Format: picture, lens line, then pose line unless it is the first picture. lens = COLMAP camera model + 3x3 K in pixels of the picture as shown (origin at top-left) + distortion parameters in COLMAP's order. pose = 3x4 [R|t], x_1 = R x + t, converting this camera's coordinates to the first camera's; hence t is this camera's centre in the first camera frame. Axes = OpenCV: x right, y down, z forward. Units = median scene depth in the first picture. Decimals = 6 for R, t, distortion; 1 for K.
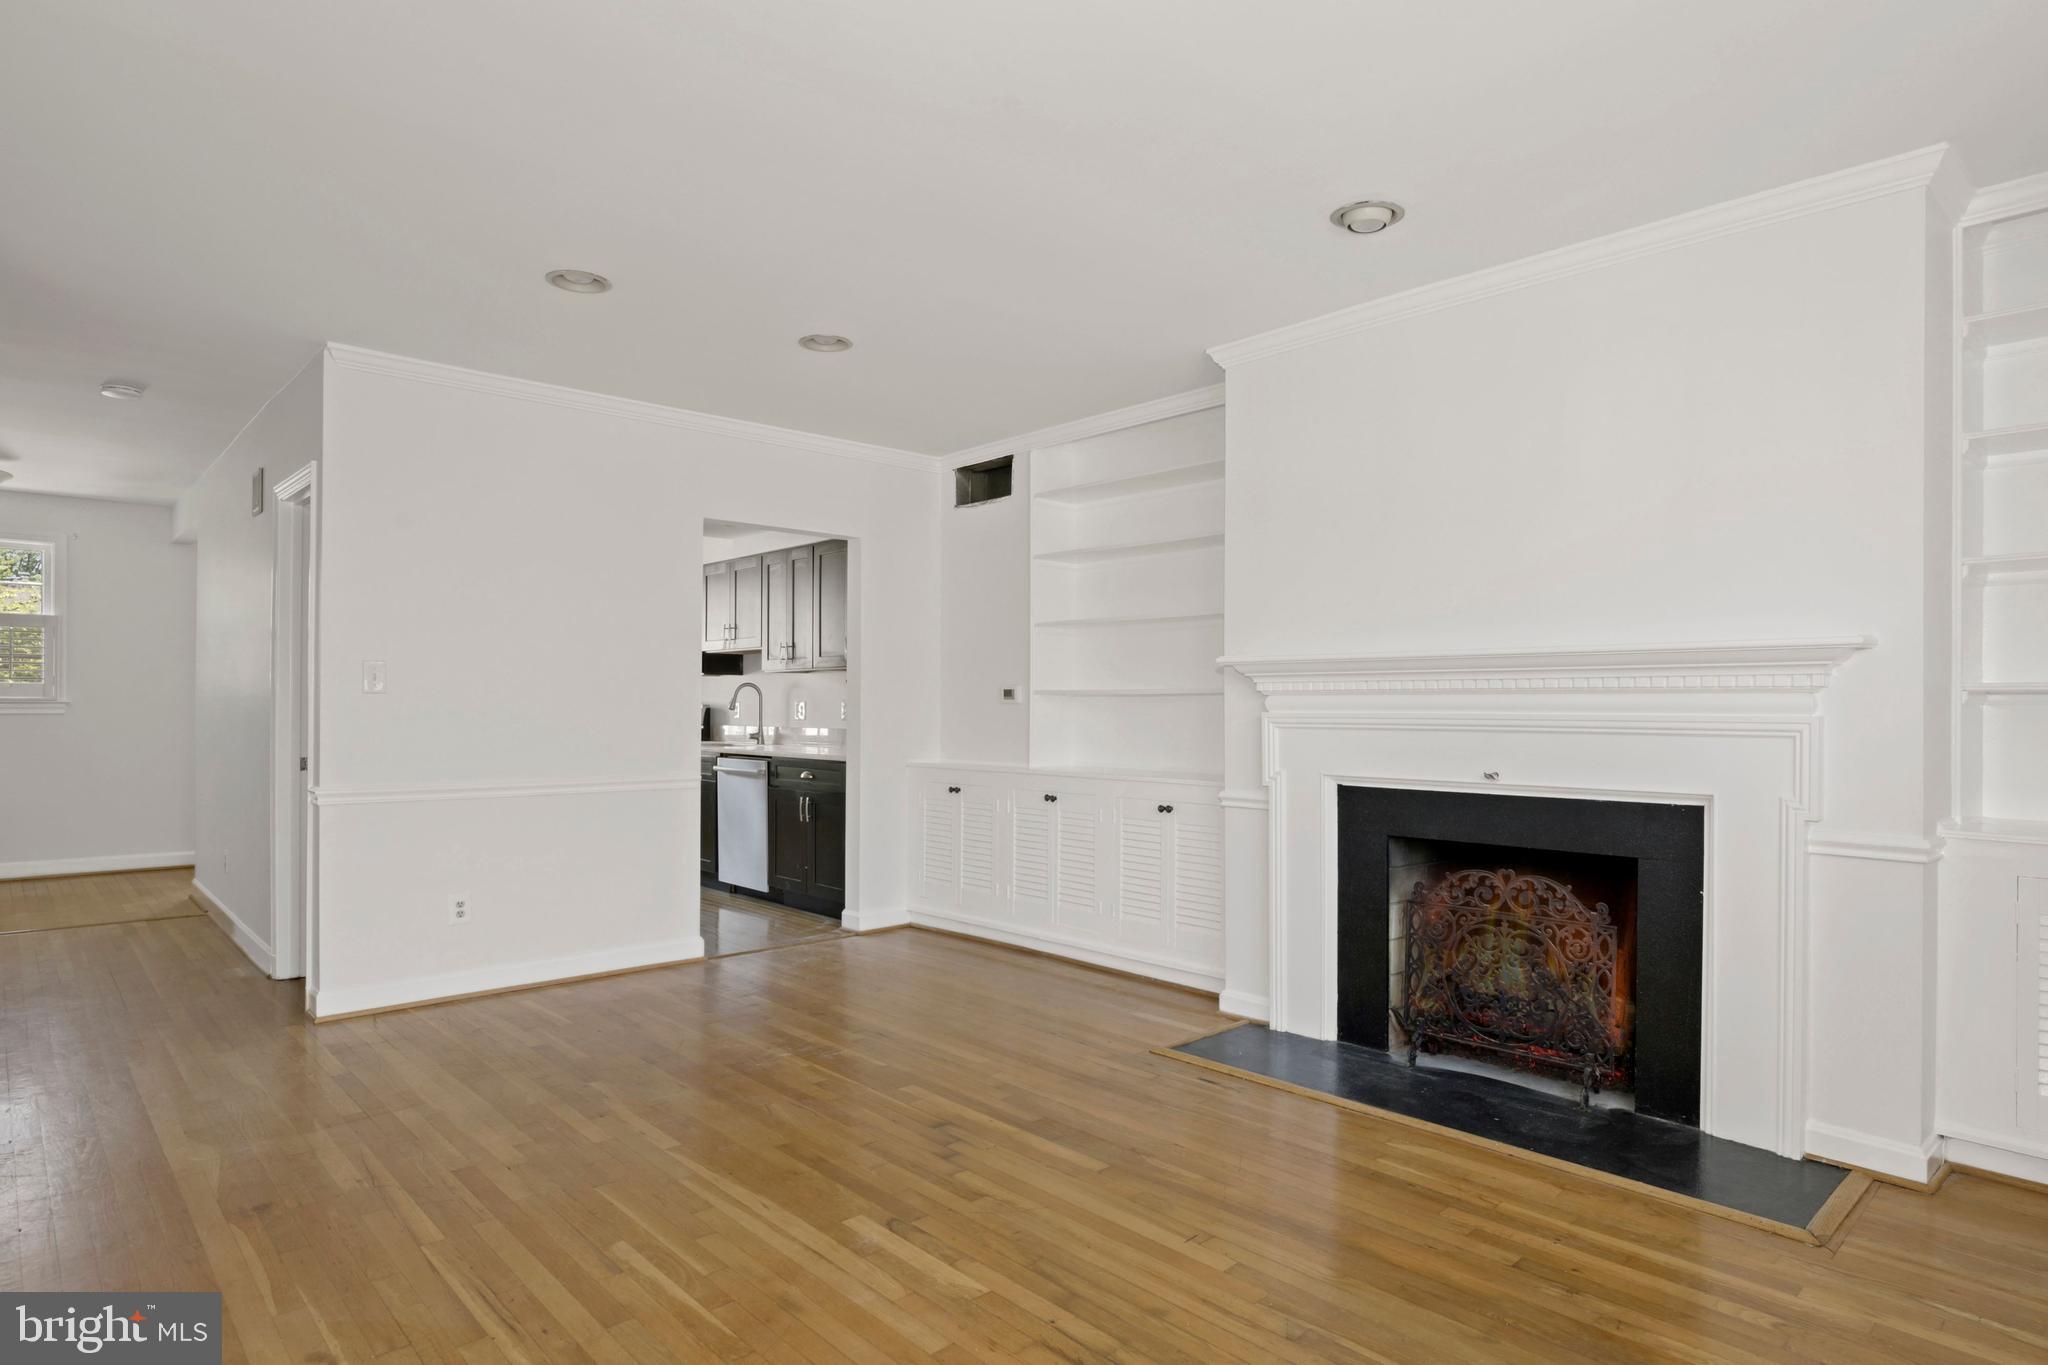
lens RADIAL K [[1140.0, 0, 1019.7], [0, 1140.0, 703.4], [0, 0, 1]] dist [-0.019601, 0.002021]
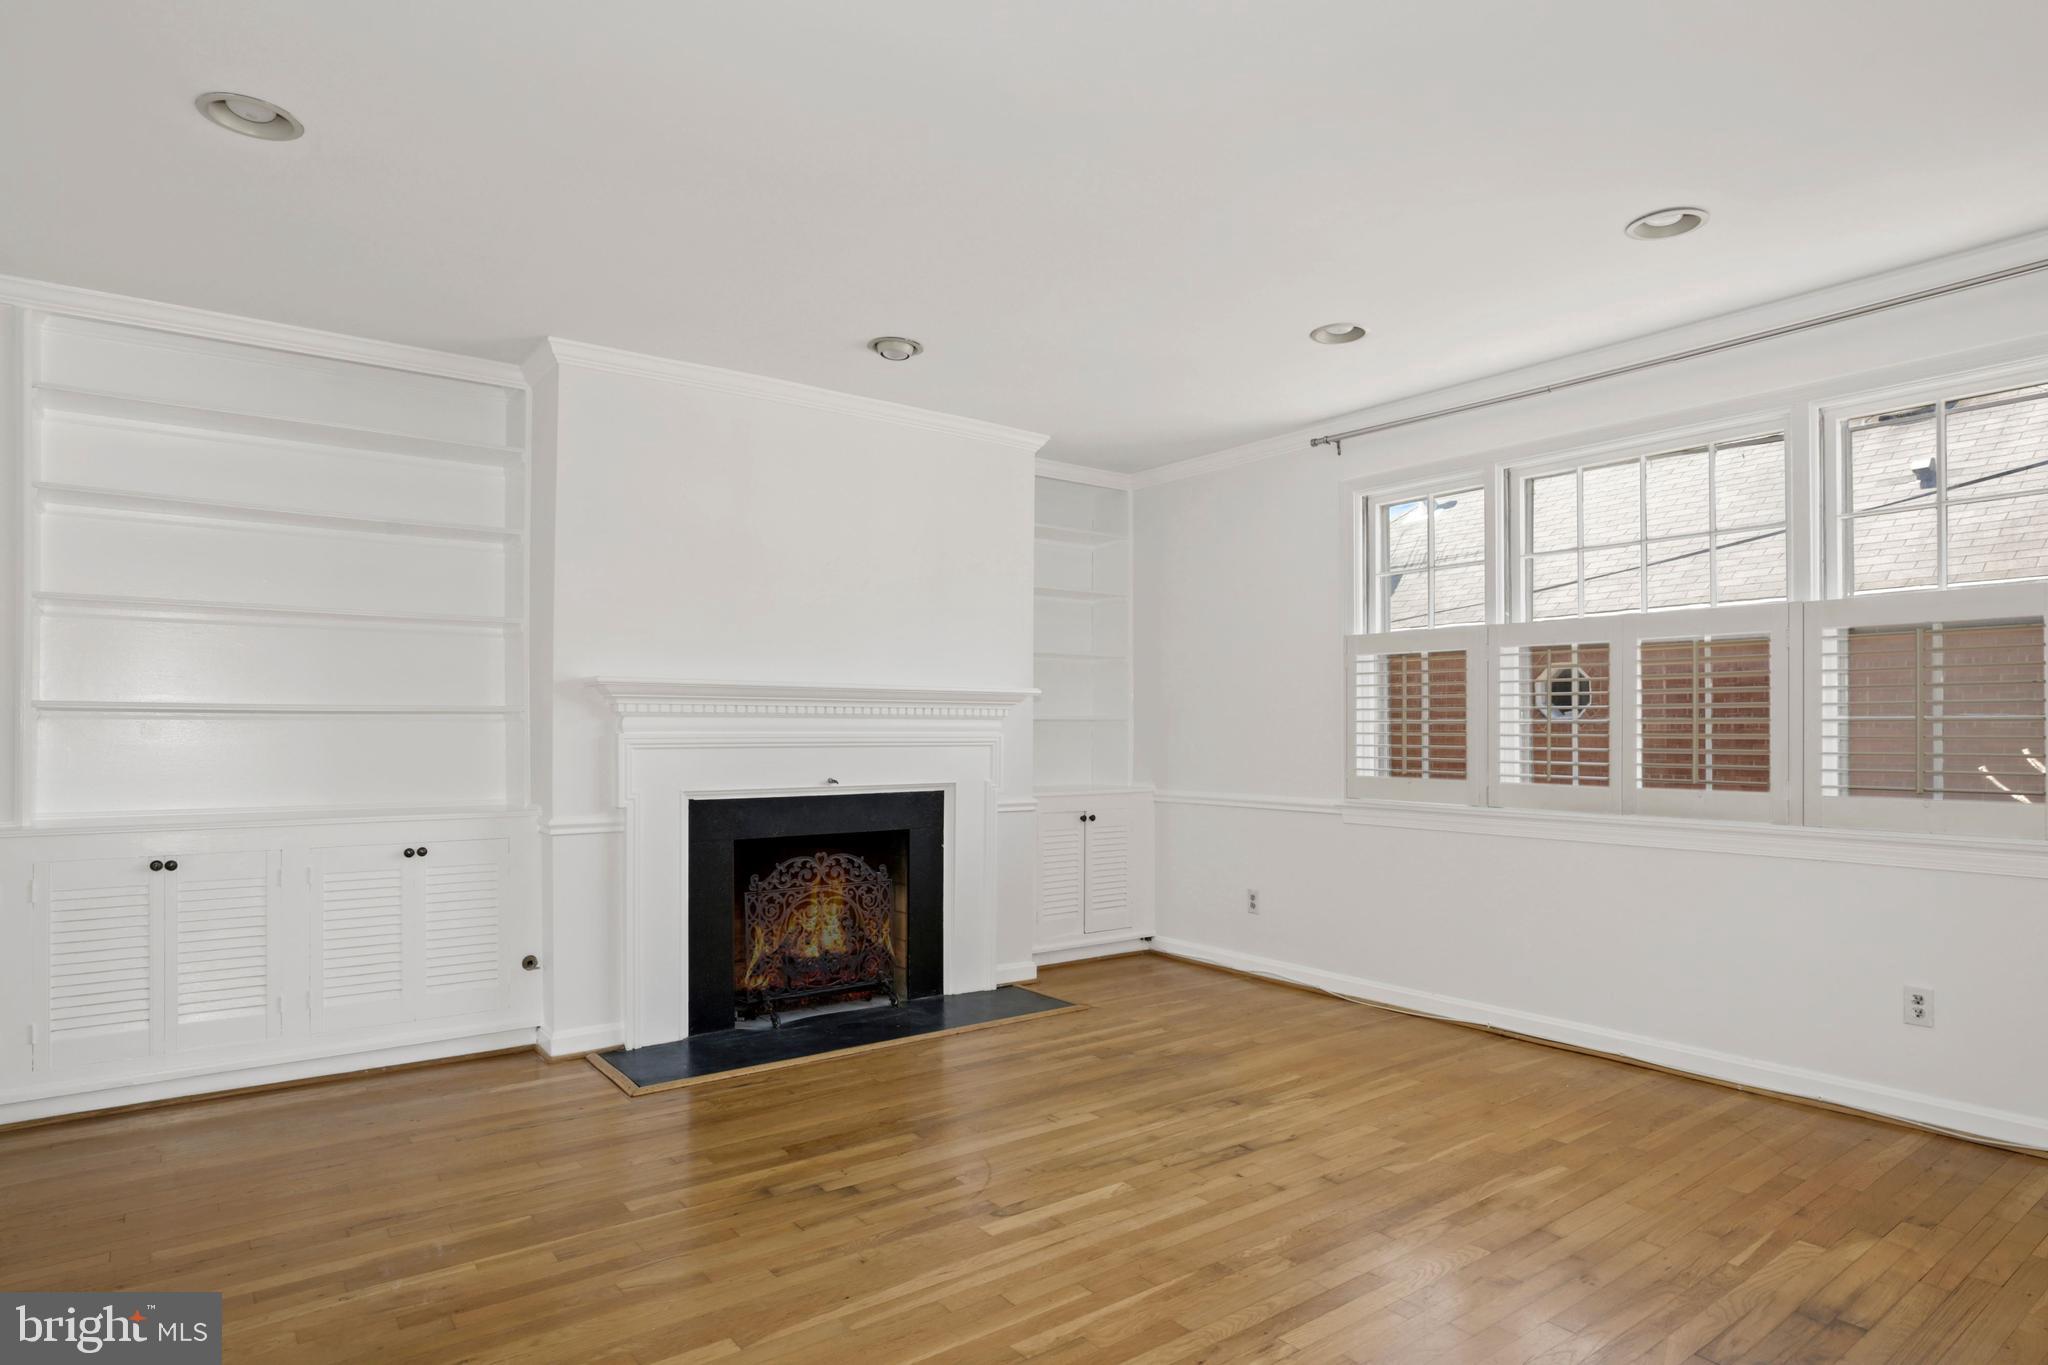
lens RADIAL K [[1140.0, 0, 1050.9], [0, 1140.0, 728.3], [0, 0, 1]] dist [-0.019601, 0.002021]
pose [[0.072783, -0.000761, 0.997348, -0.905497], [-0.007353, 0.999972, 0.001300, -0.000517], [-0.997321, -0.007428, 0.072775, 0.677799]]
